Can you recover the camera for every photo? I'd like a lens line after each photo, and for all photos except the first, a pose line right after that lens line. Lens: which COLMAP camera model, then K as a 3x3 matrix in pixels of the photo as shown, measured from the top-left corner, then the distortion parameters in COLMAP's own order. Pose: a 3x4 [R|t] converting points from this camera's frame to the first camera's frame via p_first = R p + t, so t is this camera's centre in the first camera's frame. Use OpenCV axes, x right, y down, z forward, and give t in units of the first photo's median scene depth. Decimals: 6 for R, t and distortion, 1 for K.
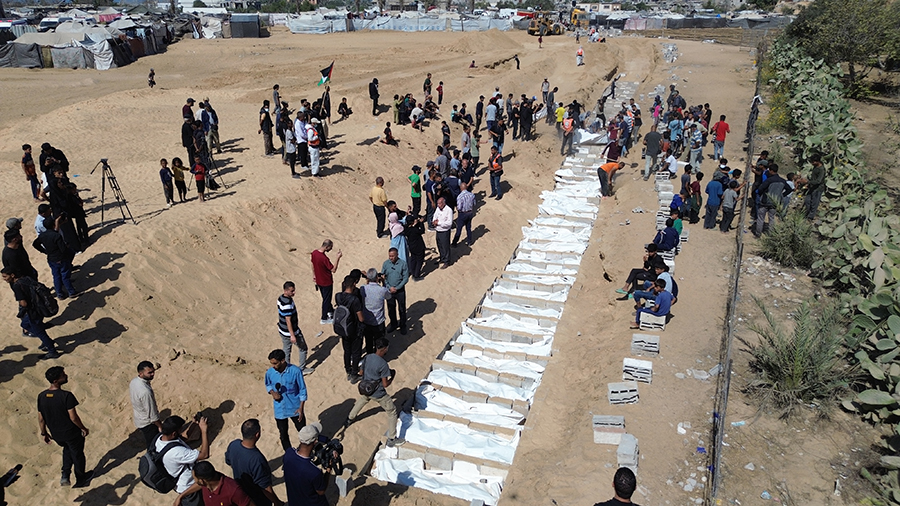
lens RADIAL K [[633.6, 0, 449.0], [0, 633.6, 250.6], [0, 0, 1]] dist [0.062757, -0.065493]
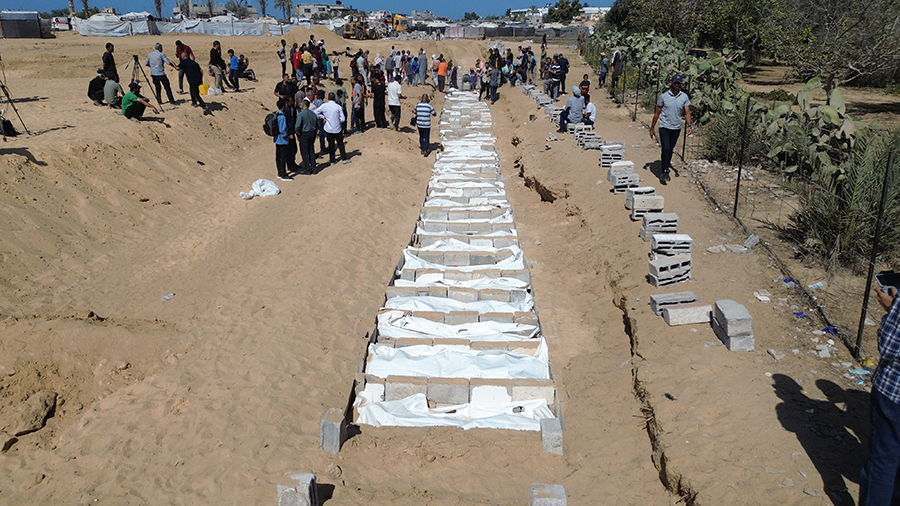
lens RADIAL K [[633.6, 0, 450.4], [0, 633.6, 255.3], [0, 0, 1]] dist [0.062757, -0.065493]
pose [[0.961789, -0.089278, 0.258825, -0.131099], [0.095127, 0.995413, -0.010137, 0.140649], [-0.256733, 0.034371, 0.965871, 0.248748]]
